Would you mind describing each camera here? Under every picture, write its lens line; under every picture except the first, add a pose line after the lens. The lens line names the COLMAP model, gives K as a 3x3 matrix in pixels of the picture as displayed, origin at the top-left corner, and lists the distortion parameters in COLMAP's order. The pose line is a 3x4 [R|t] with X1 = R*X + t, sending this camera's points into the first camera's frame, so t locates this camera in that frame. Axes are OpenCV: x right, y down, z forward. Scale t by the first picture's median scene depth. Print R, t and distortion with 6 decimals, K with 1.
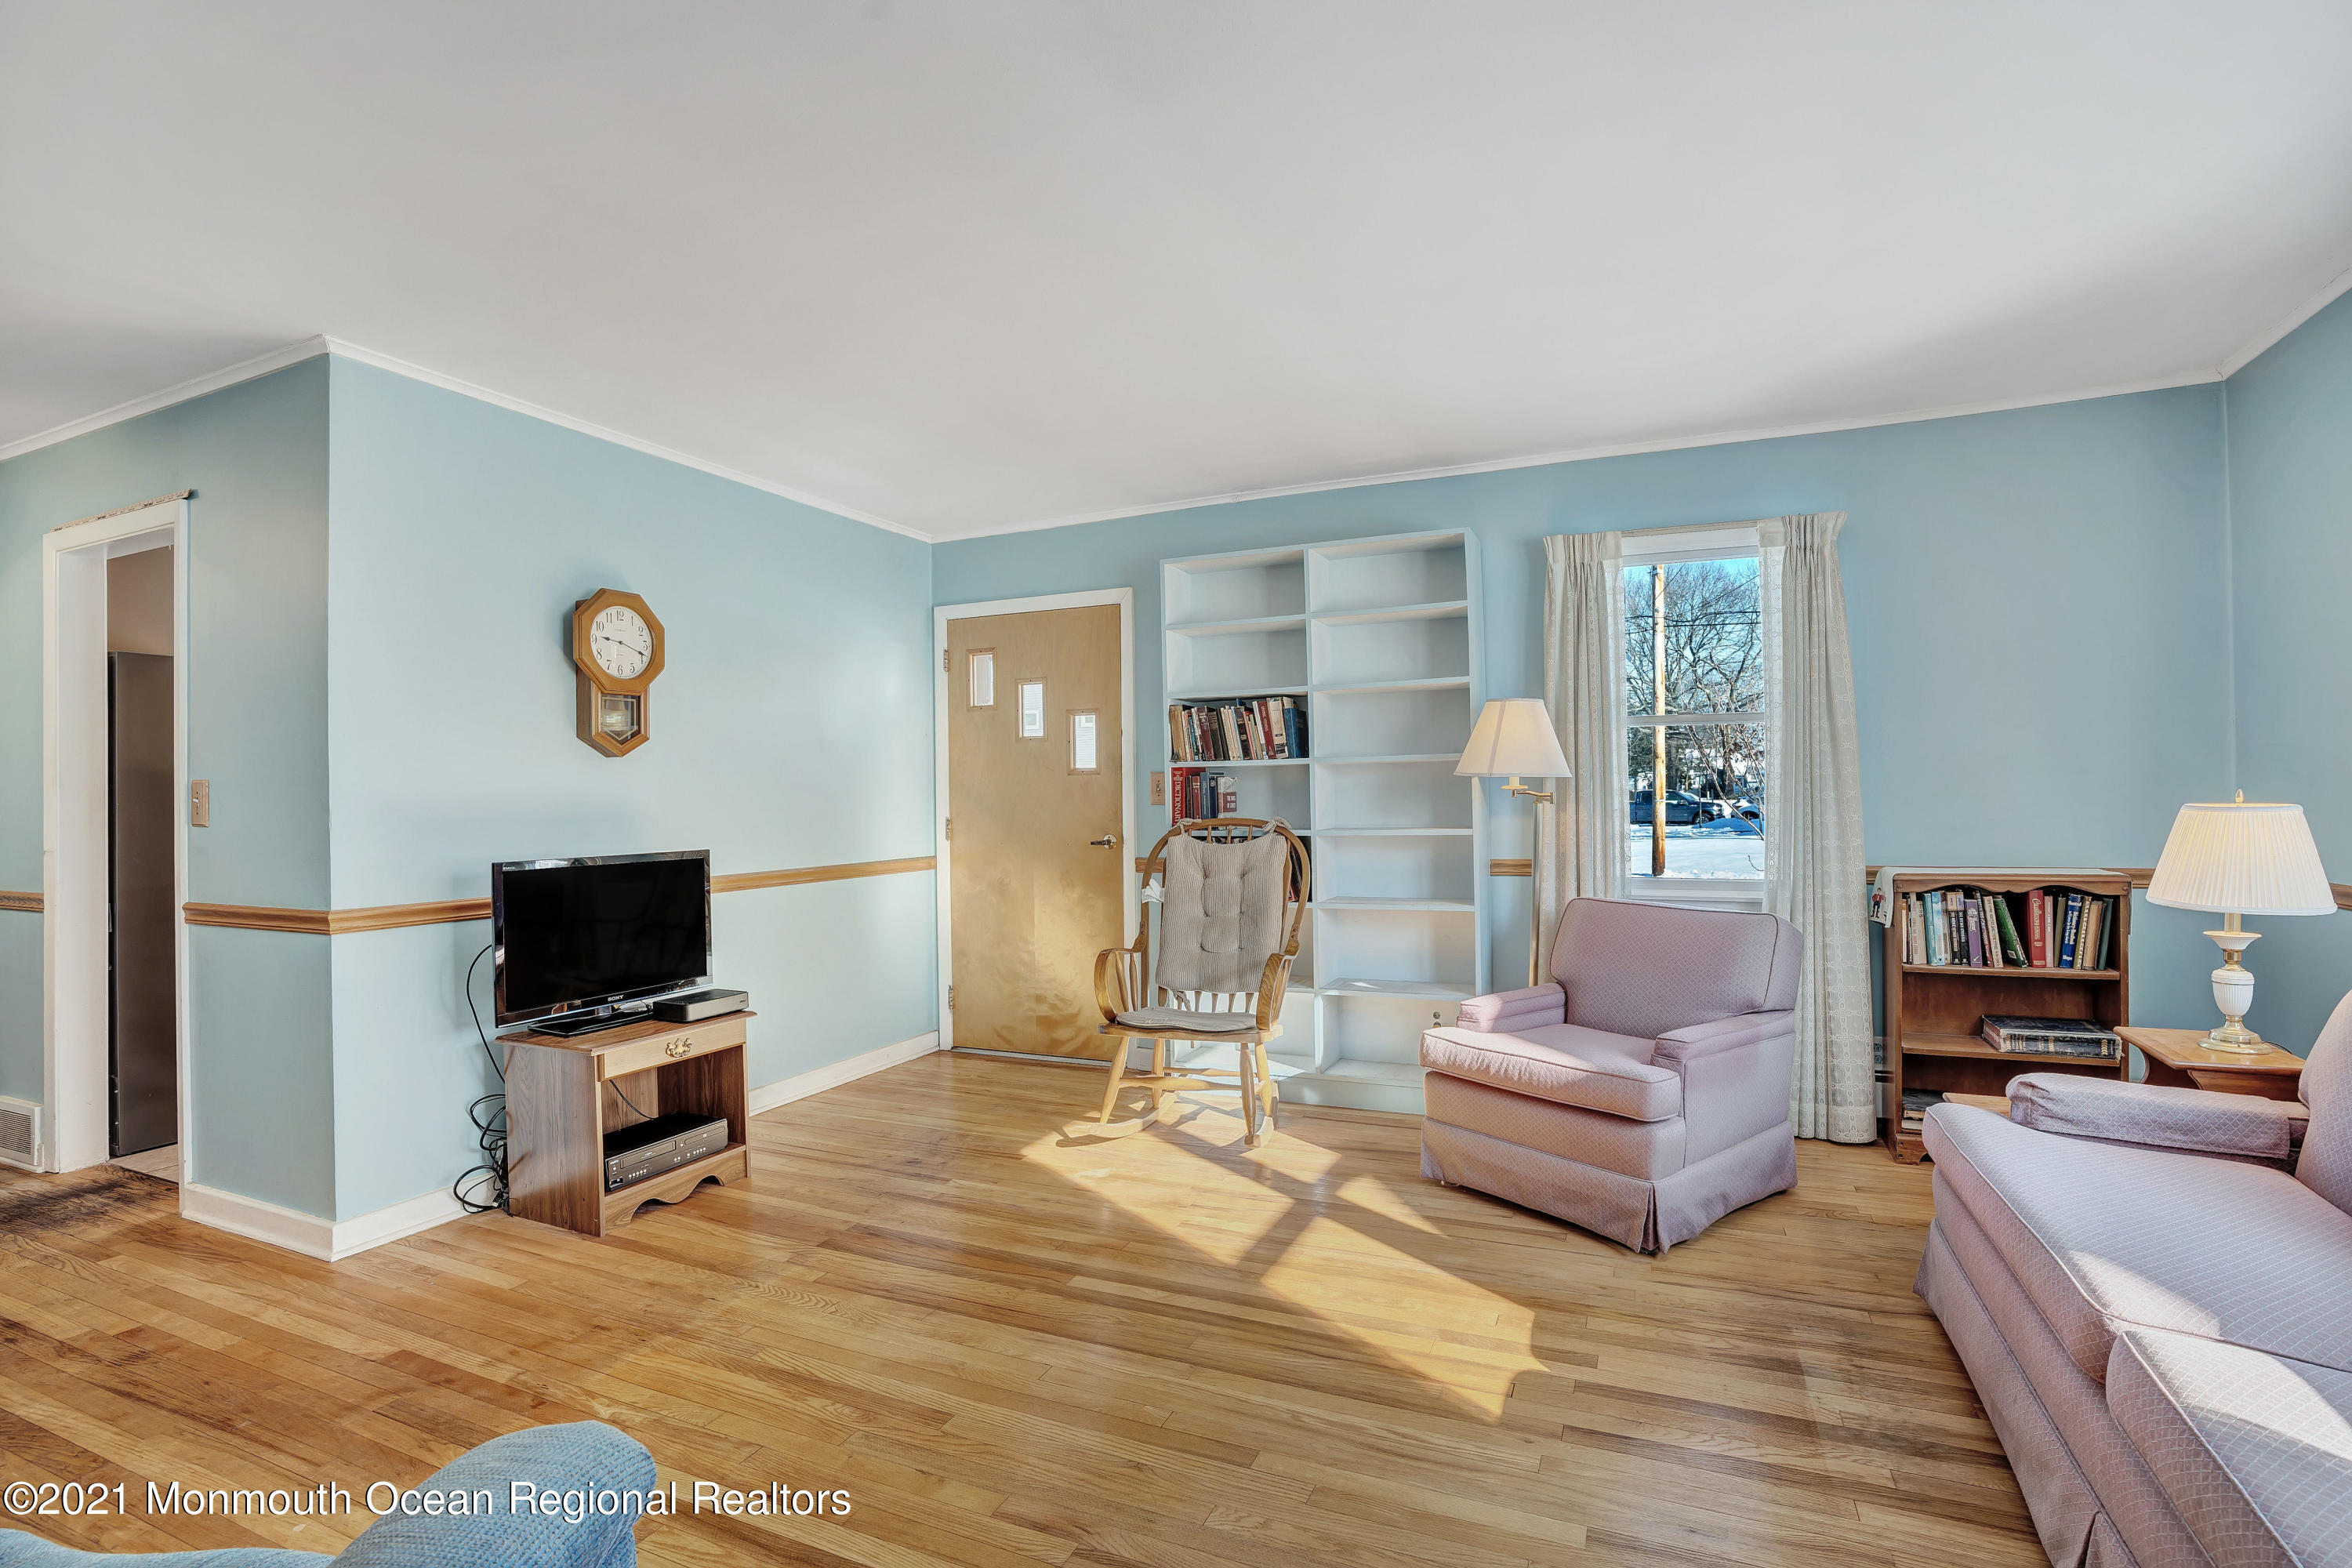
lens RADIAL K [[1093.7, 0, 1189.8], [0, 1093.7, 786.2], [0, 0, 1]] dist [-0.065000, 0.025239]
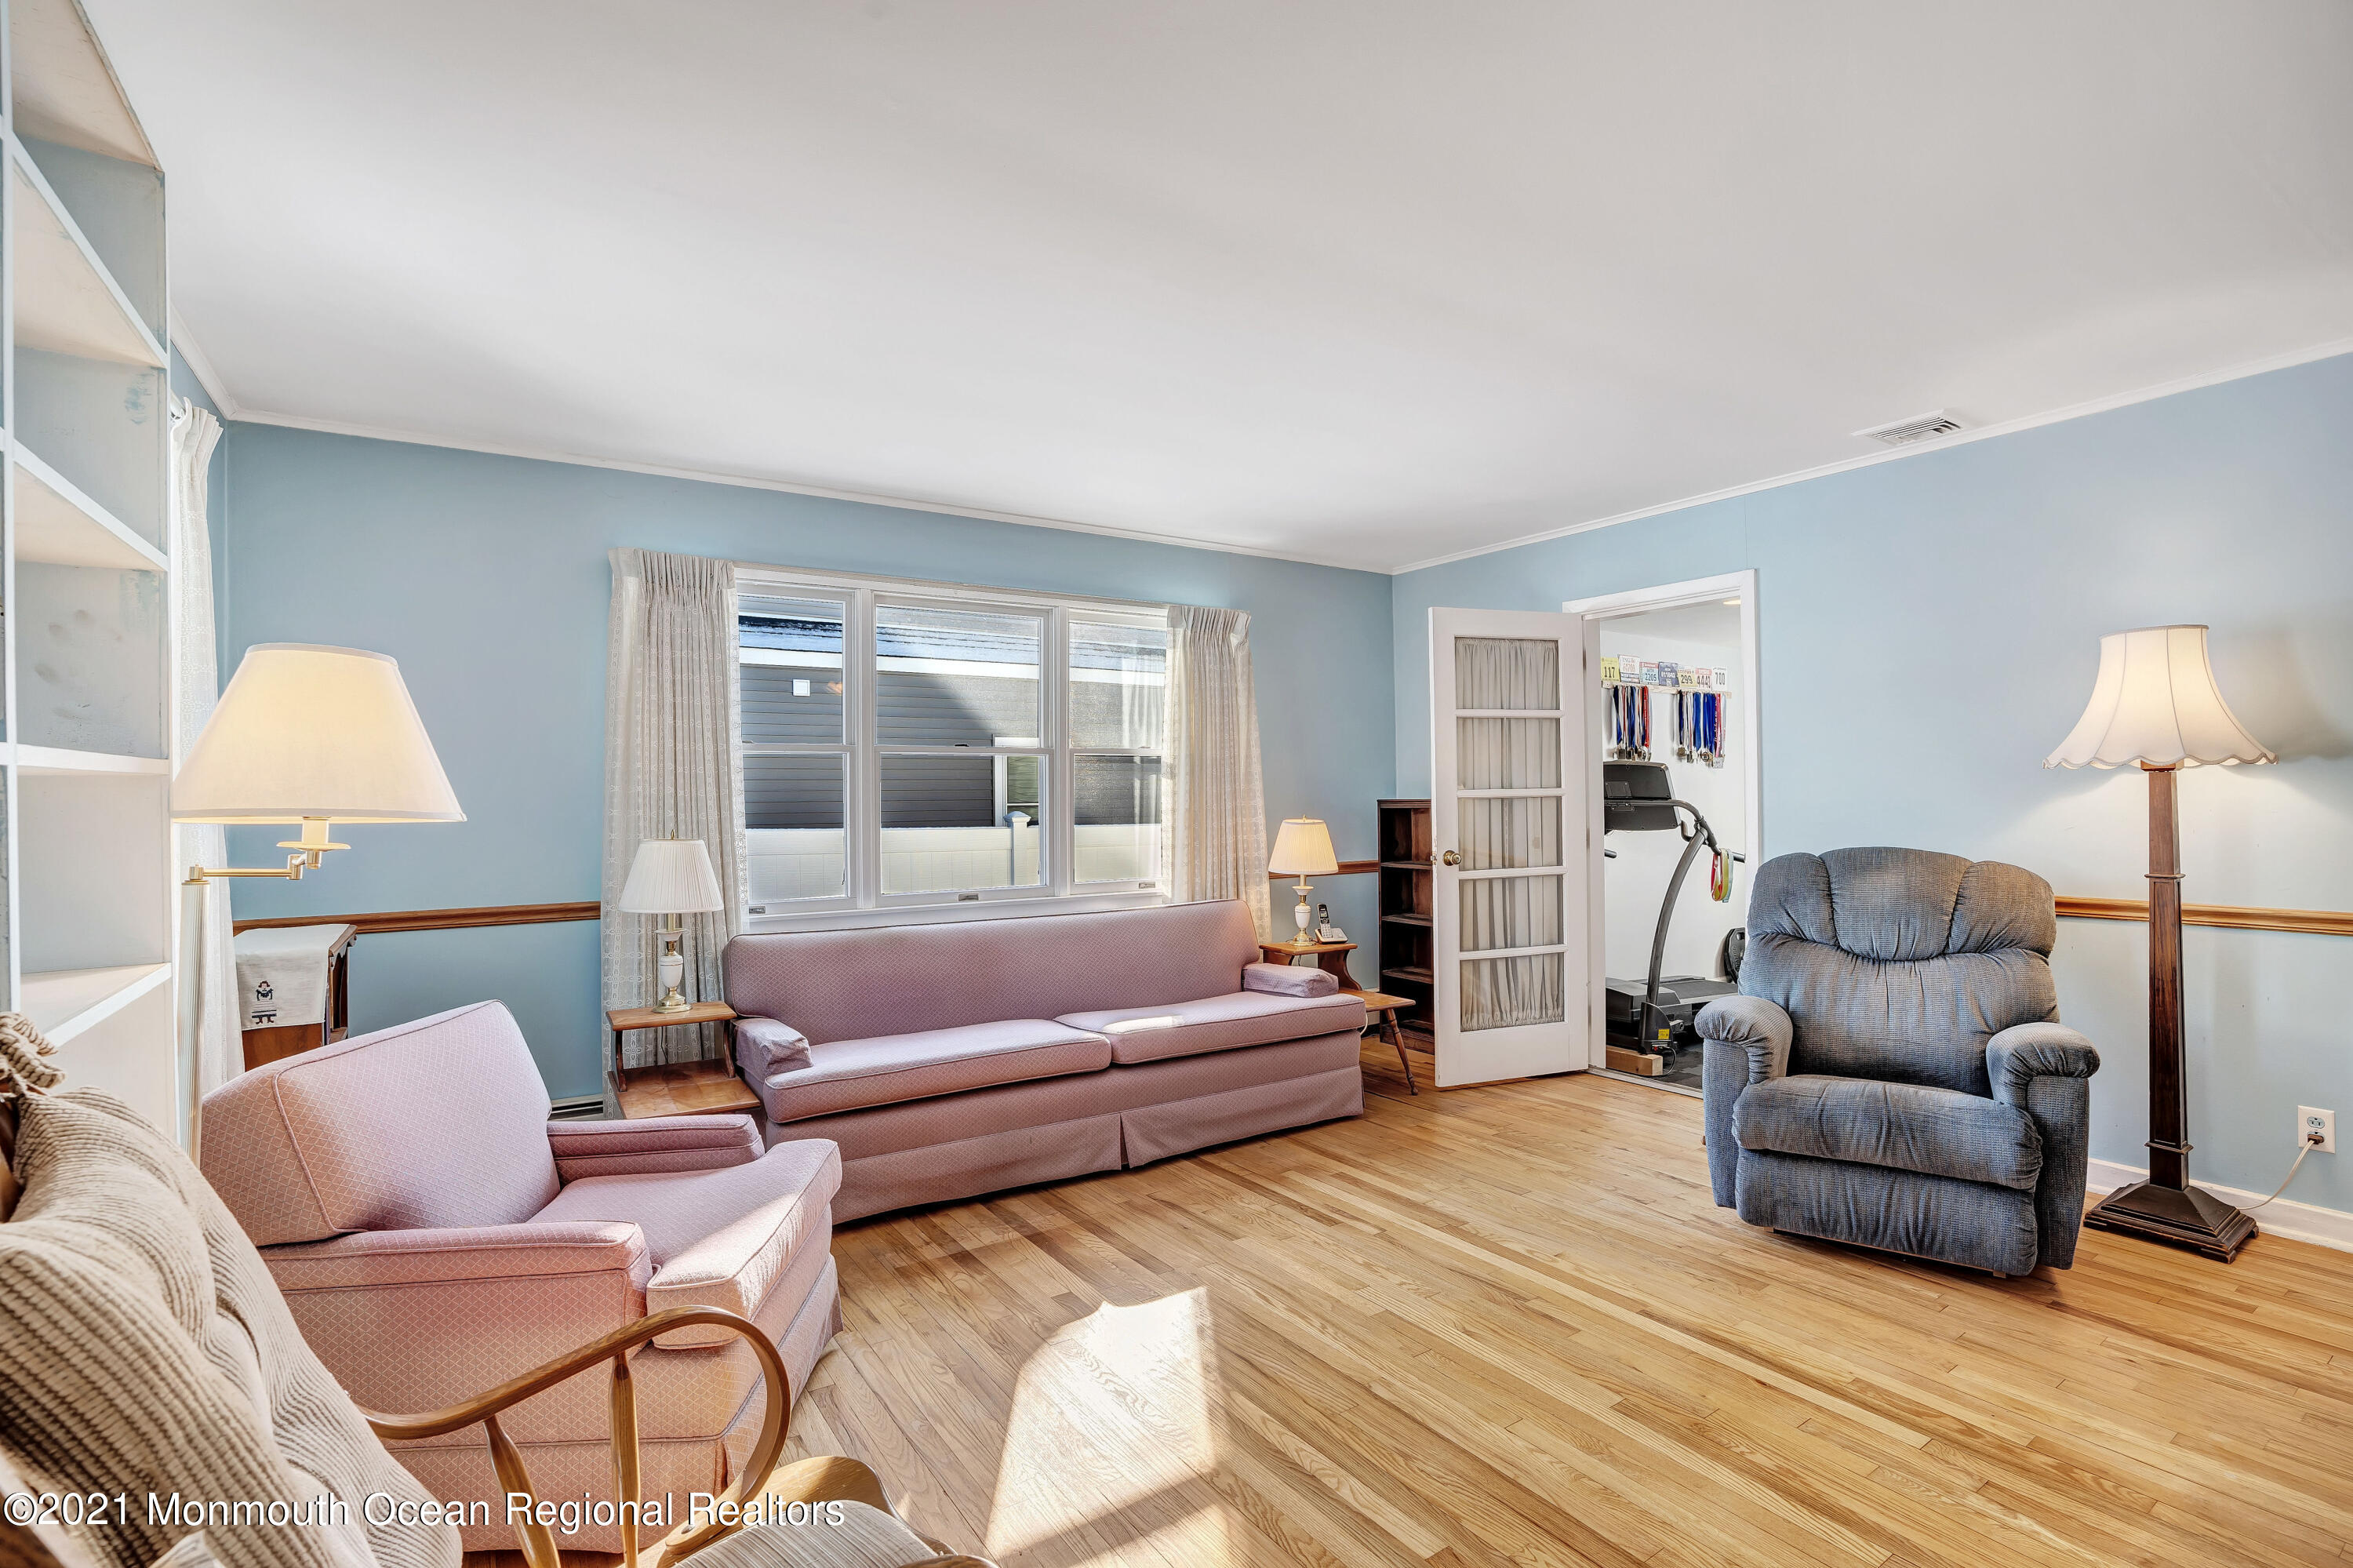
lens RADIAL K [[1094.2, 0, 1190.3], [0, 1094.2, 786.2], [0, 0, 1]] dist [-0.065000, 0.025239]
pose [[-0.847593, 0.024424, 0.530084, -0.362401], [0.018597, 0.999694, -0.016326, -0.015397], [-0.530320, -0.003980, -0.847788, 1.738620]]
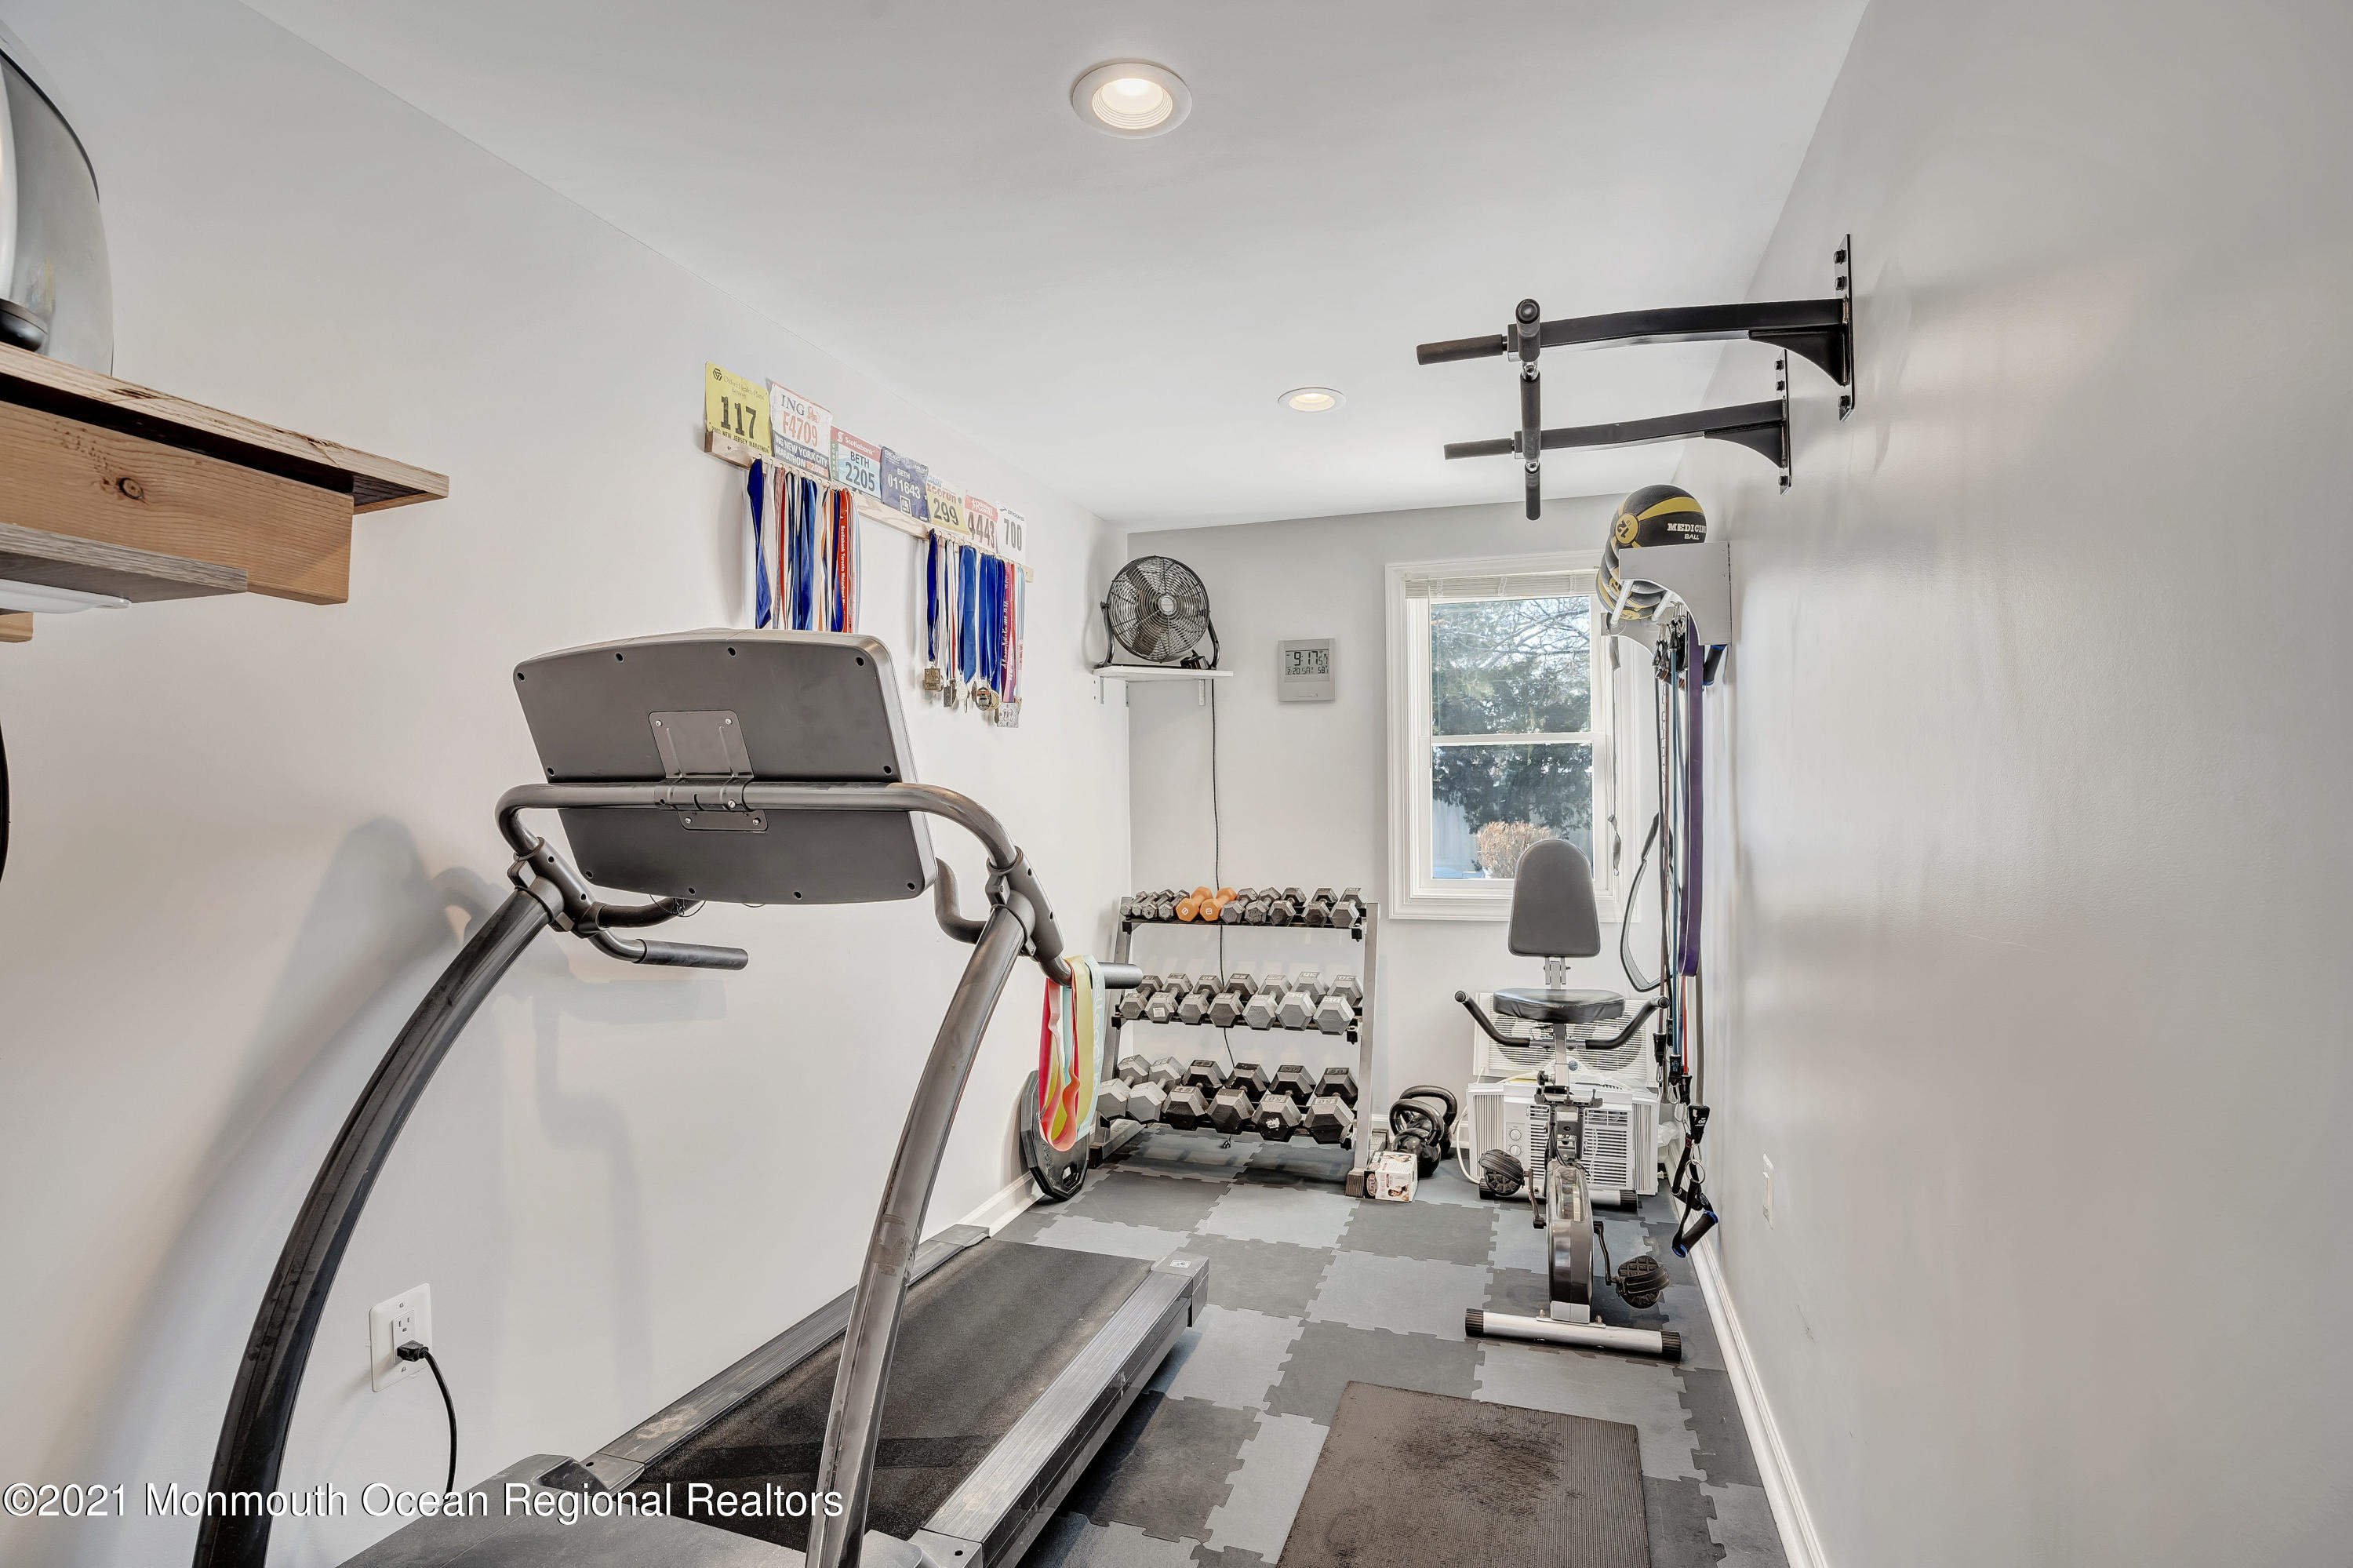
lens RADIAL K [[1094.2, 0, 1190.3], [0, 1094.2, 786.2], [0, 0, 1]] dist [-0.065000, 0.025239]
pose [[-0.993847, 0.015480, -0.109675, -0.100430], [0.016646, 0.999814, -0.009726, 0.003858], [0.109504, -0.011492, -0.993920, -0.150046]]
